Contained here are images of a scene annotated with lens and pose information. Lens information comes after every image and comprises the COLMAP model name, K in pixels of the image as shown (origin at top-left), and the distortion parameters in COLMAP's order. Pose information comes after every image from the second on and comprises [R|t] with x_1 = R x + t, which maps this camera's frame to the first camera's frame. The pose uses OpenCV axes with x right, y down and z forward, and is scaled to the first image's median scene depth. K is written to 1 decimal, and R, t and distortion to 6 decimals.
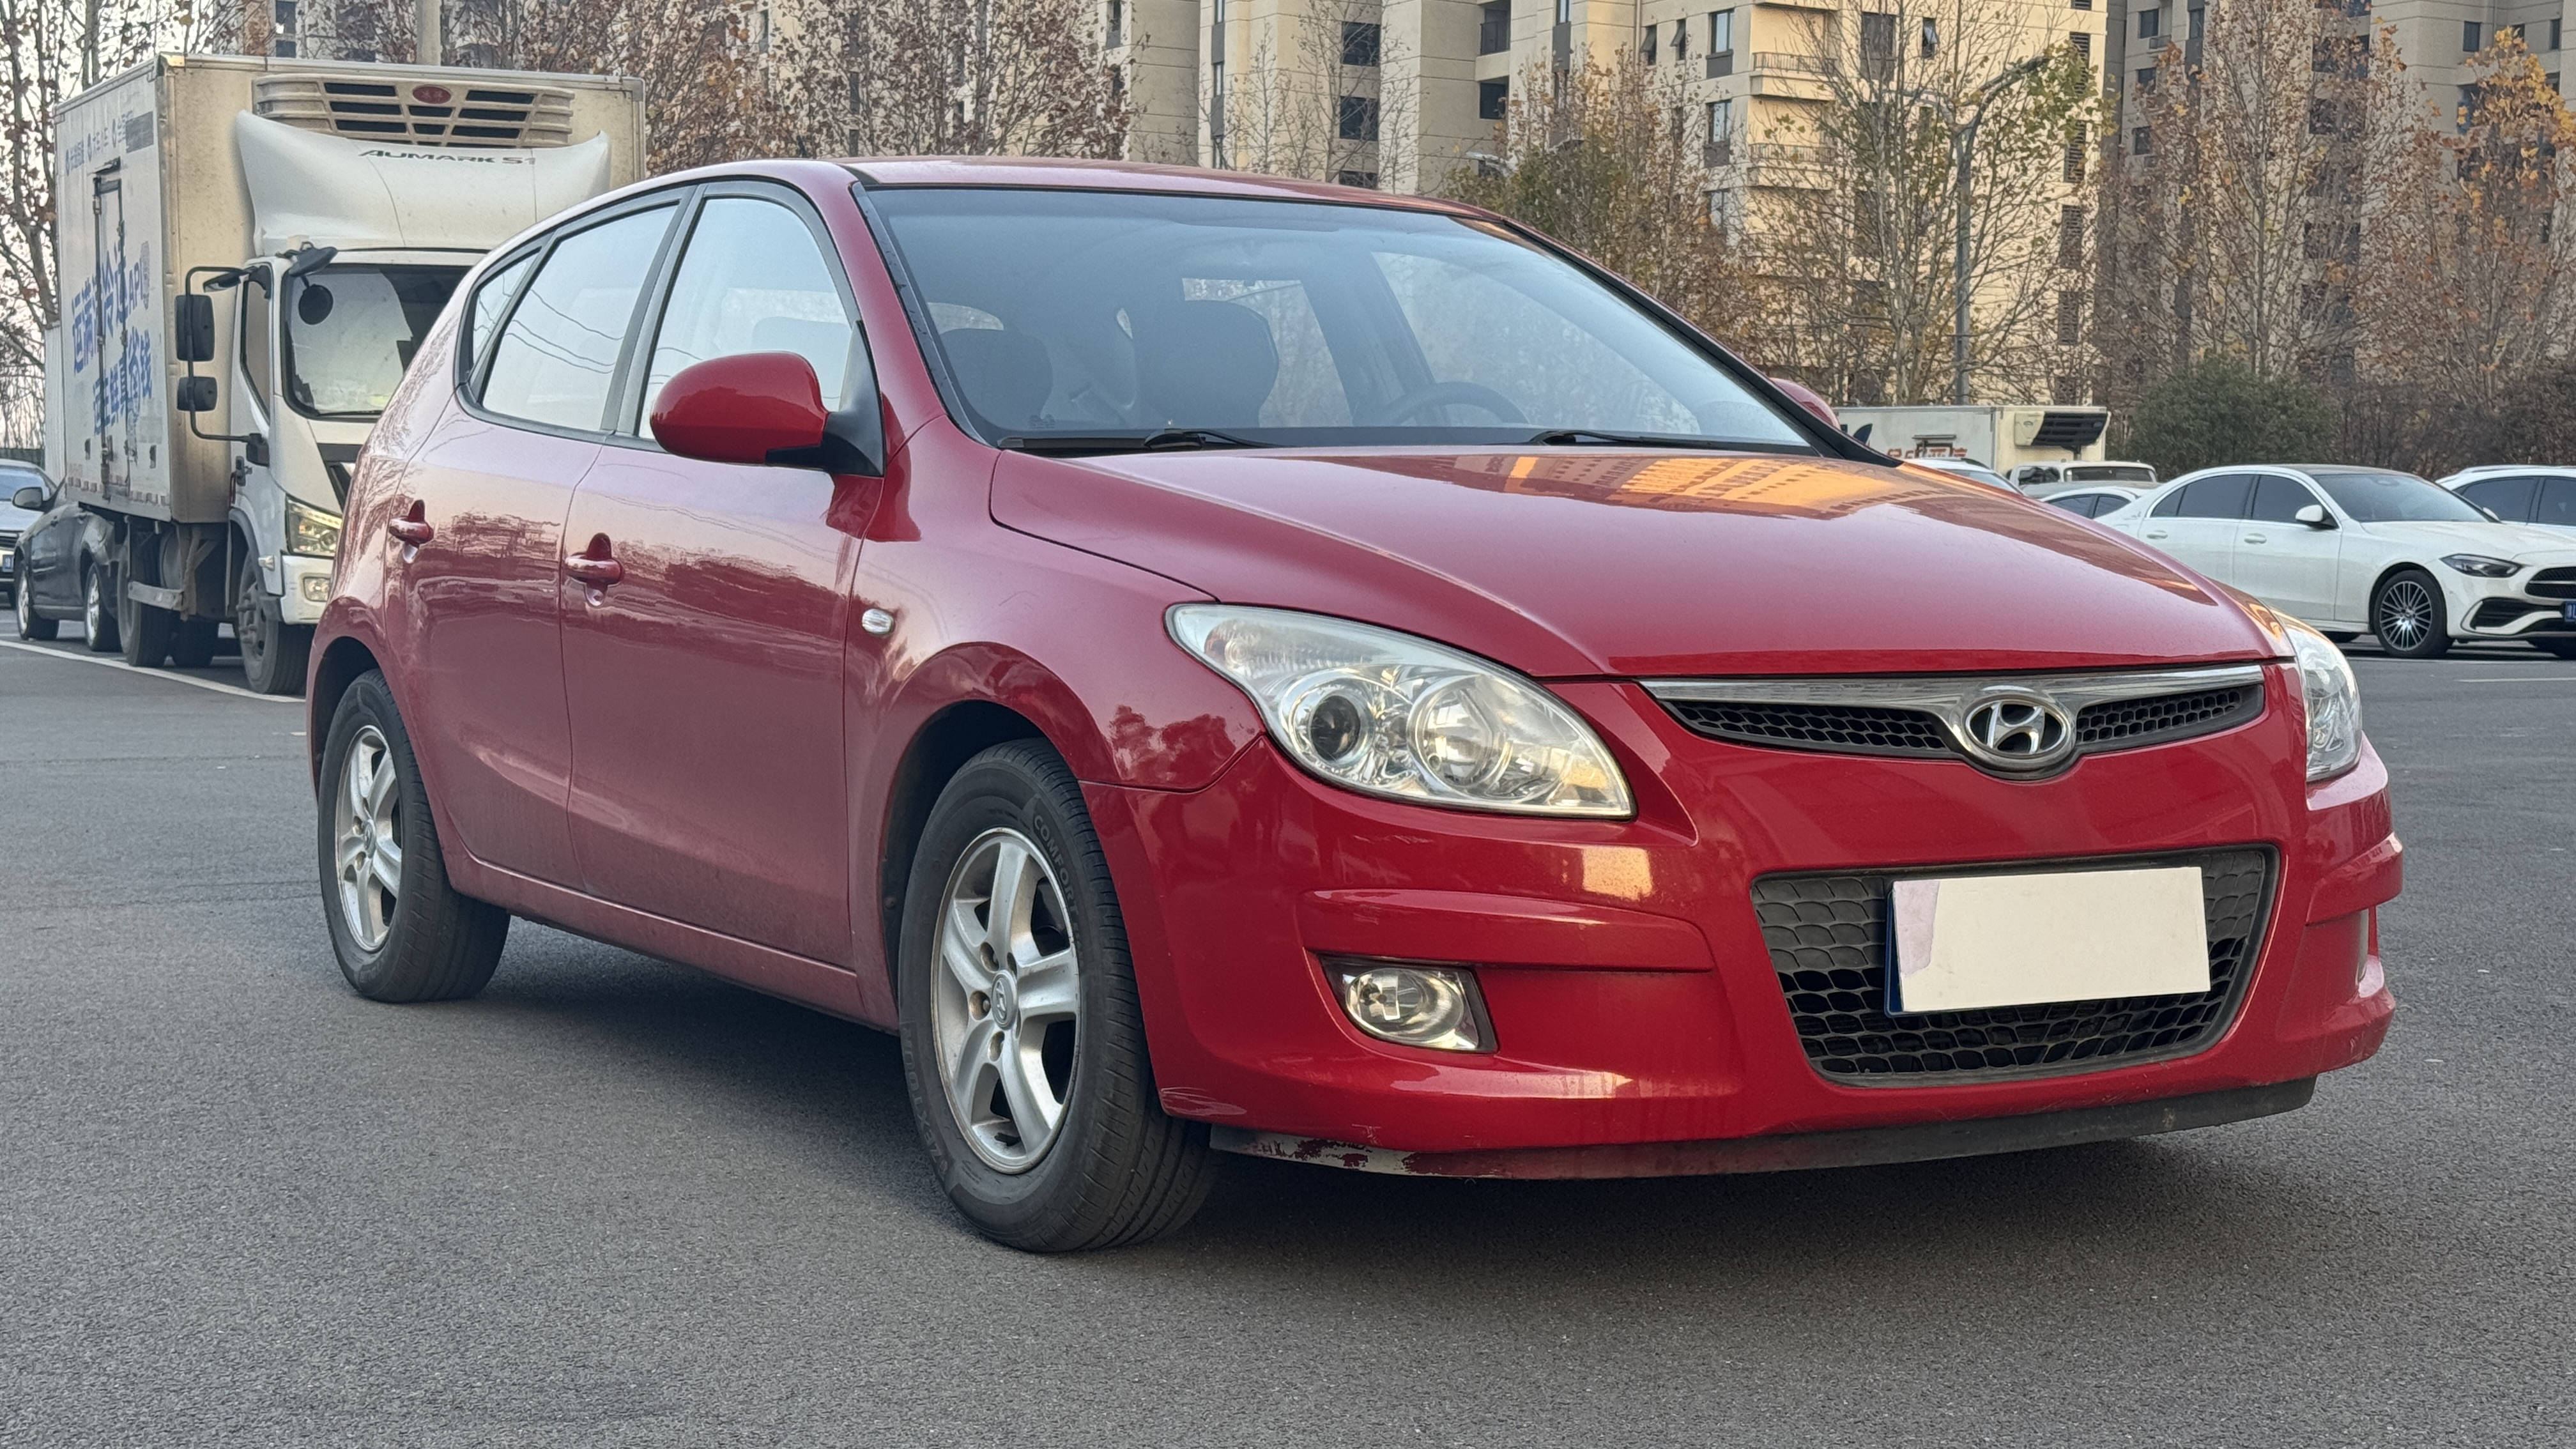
lens RADIAL K [[3605.1, 0, 1277.7], [0, 3605.1, 719.7], [0, 0, 1]] dist [0.140930, 0.000000]
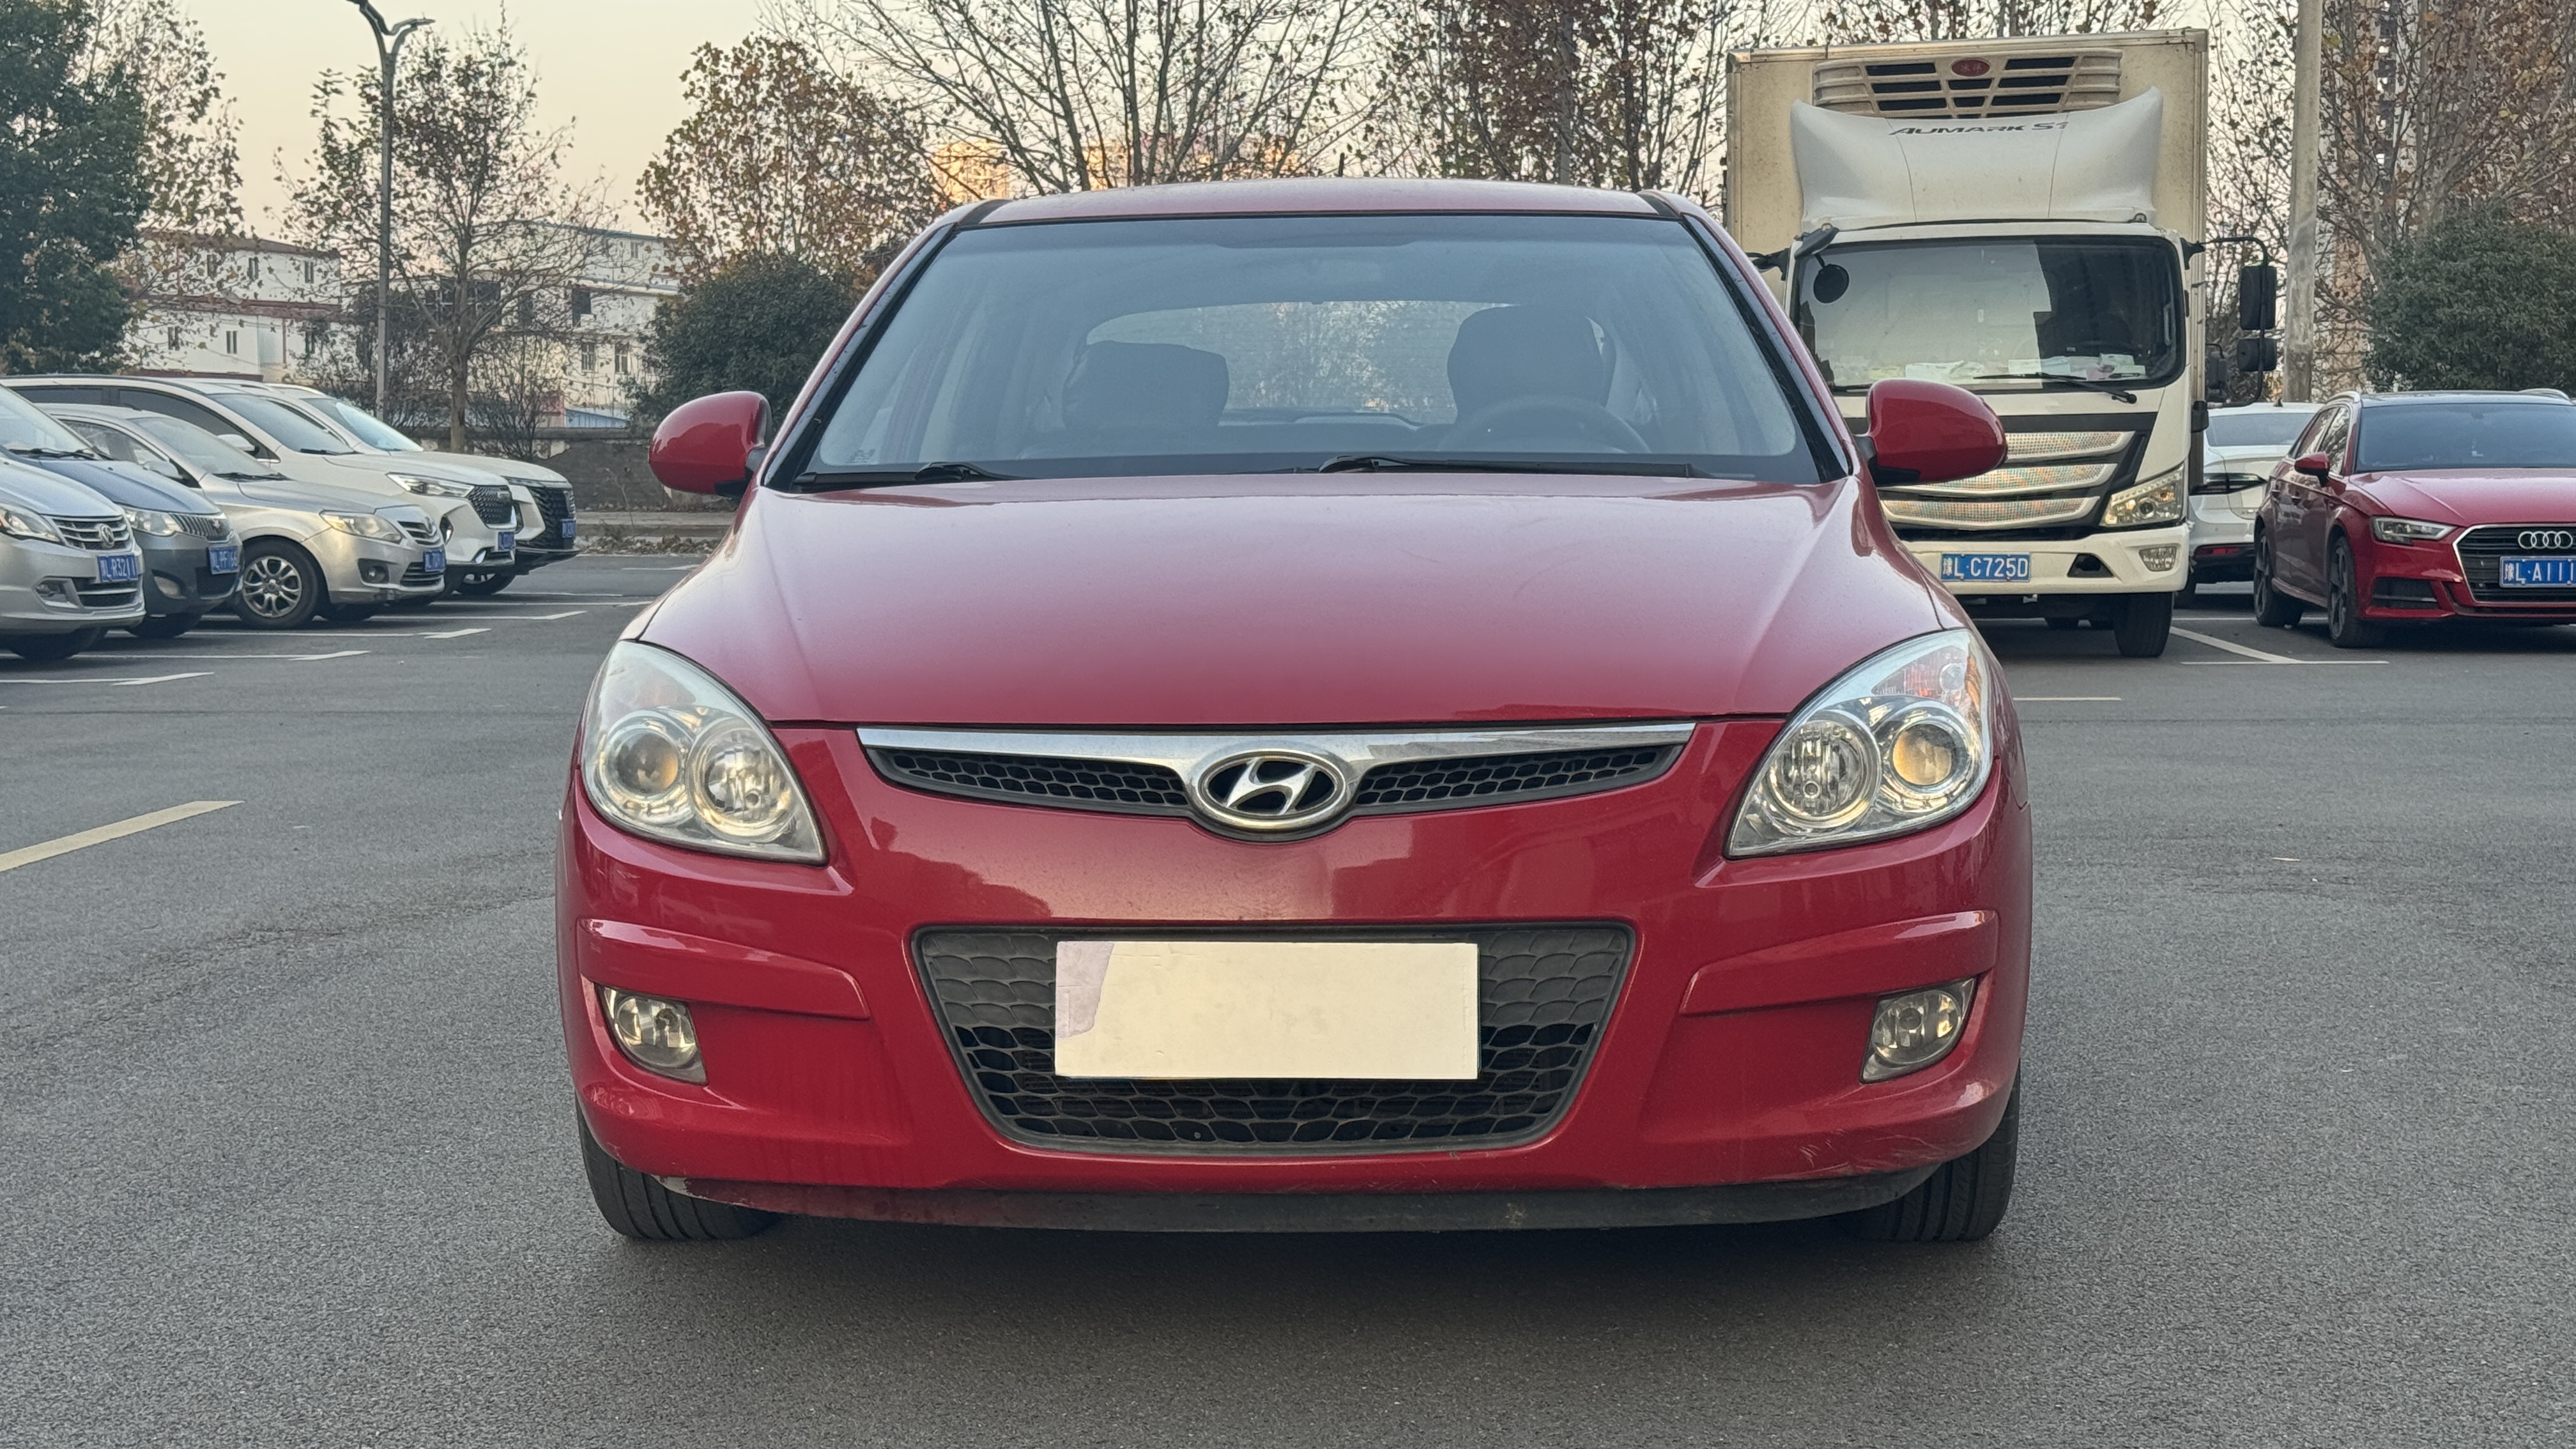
lens RADIAL K [[3605.1, 0, 1283.1], [0, 3605.1, 740.3], [0, 0, 1]] dist [0.140930, 0.000000]
pose [[0.839631, 0.030100, -0.542322, 0.708793], [-0.018986, 0.999480, 0.026078, -0.034082], [0.542825, -0.011599, 0.839766, 0.207668]]
